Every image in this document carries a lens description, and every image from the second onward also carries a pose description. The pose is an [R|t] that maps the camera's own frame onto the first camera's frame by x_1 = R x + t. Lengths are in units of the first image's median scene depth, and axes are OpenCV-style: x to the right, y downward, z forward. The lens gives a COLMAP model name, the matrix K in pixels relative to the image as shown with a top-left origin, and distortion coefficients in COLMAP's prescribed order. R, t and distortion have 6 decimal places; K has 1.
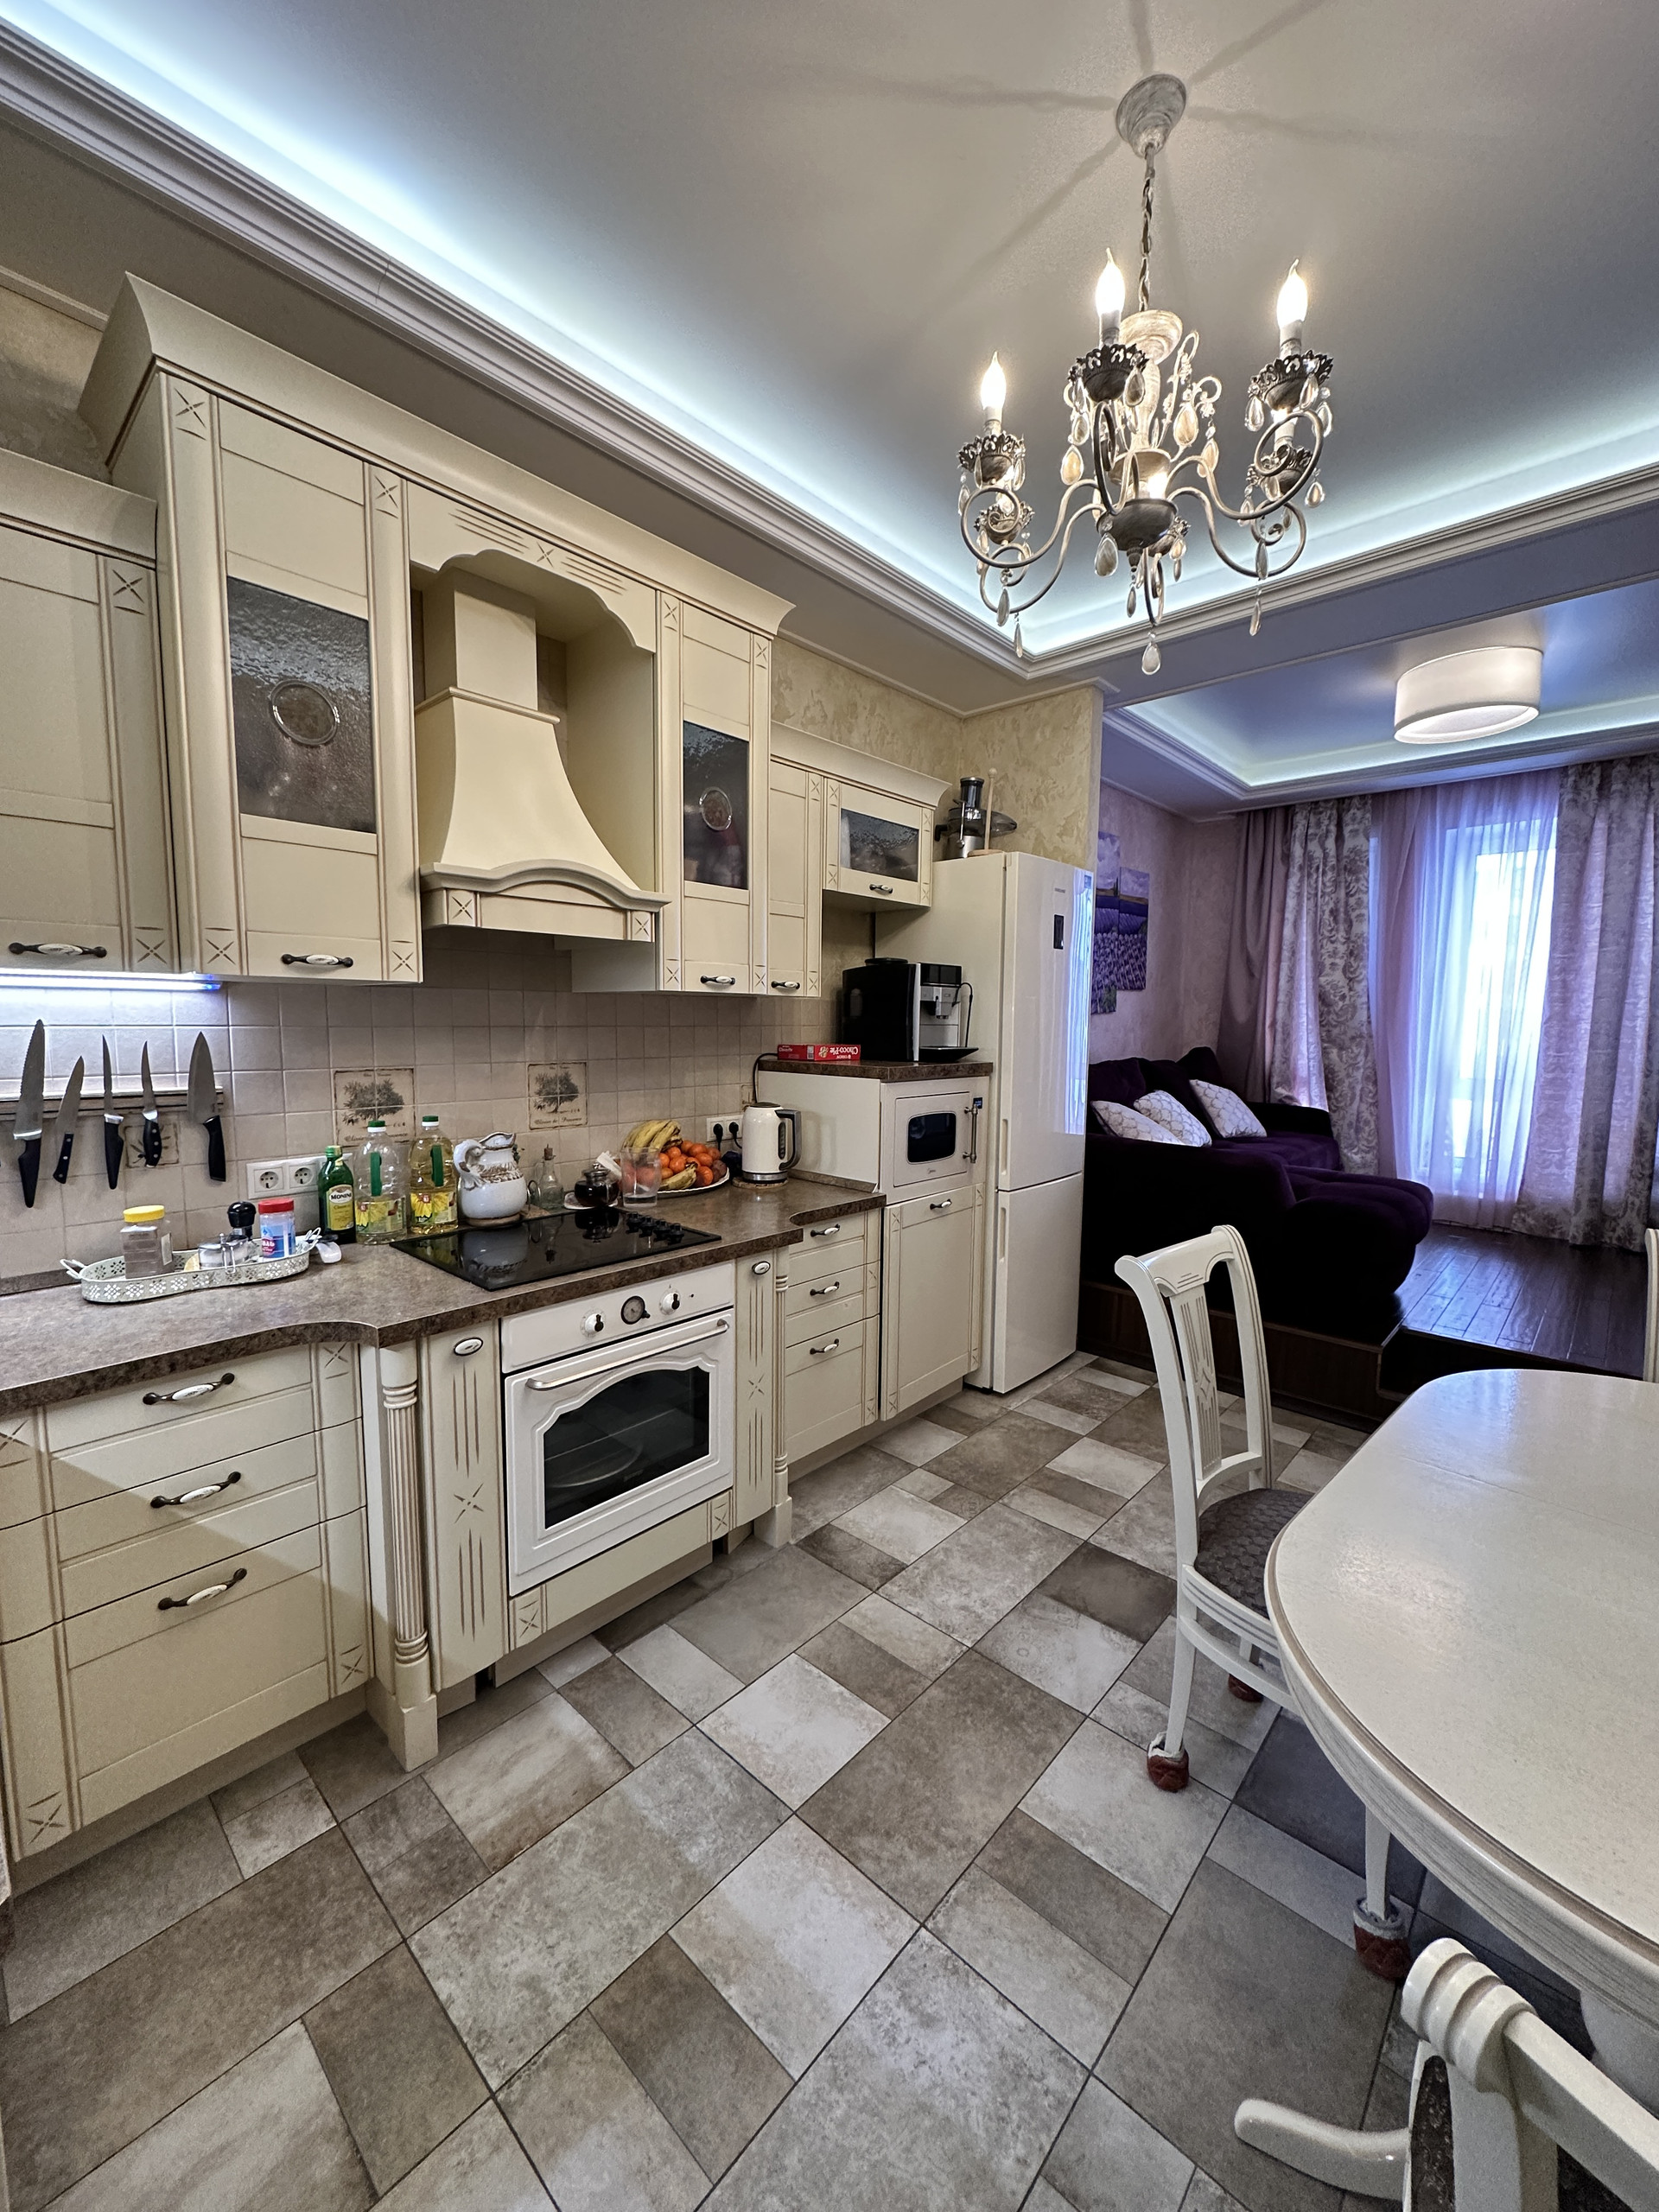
lens RADIAL K [[880.4, 0, 827.2], [0, 880.4, 1105.4], [0, 0, 1]] dist [-0.001991, 0.000073]
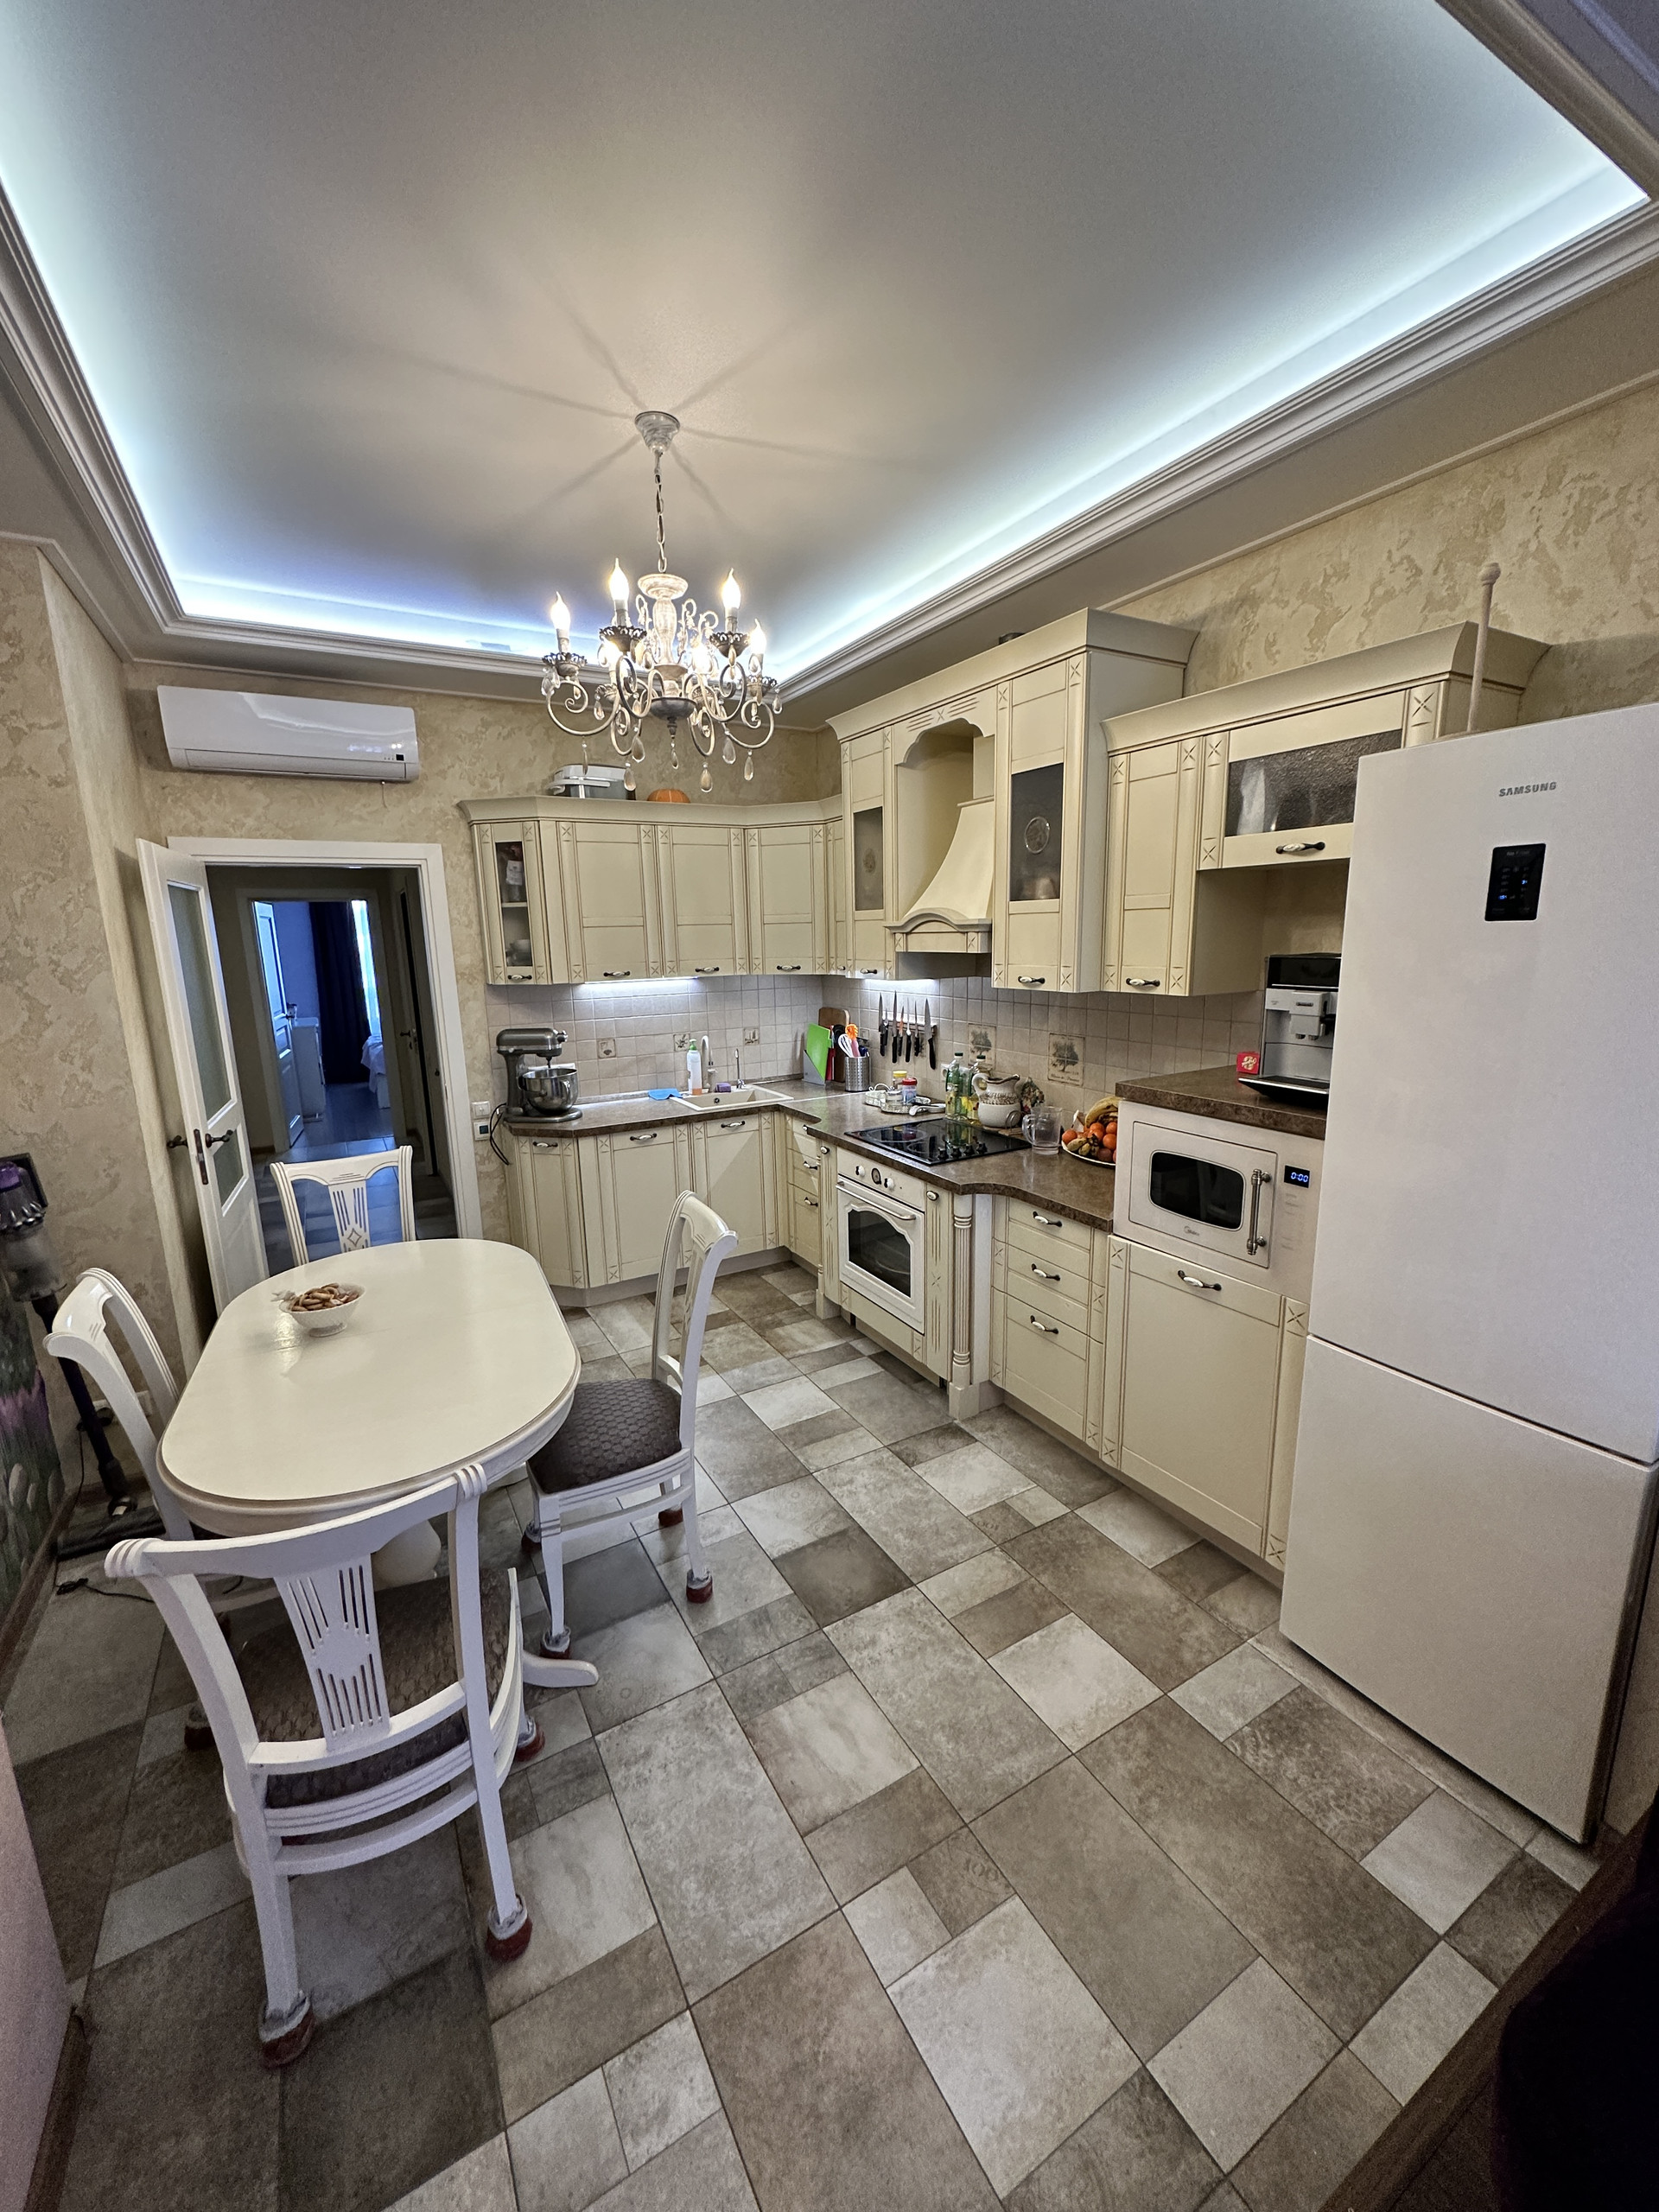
lens RADIAL K [[880.4, 0, 827.2], [0, 880.4, 1105.4], [0, 0, 1]] dist [-0.001991, 0.000073]
pose [[-0.304076, 0.181782, -0.935143, 0.689775], [-0.076023, 0.973864, 0.214029, -0.130644], [0.949610, 0.136173, -0.282309, 0.679348]]
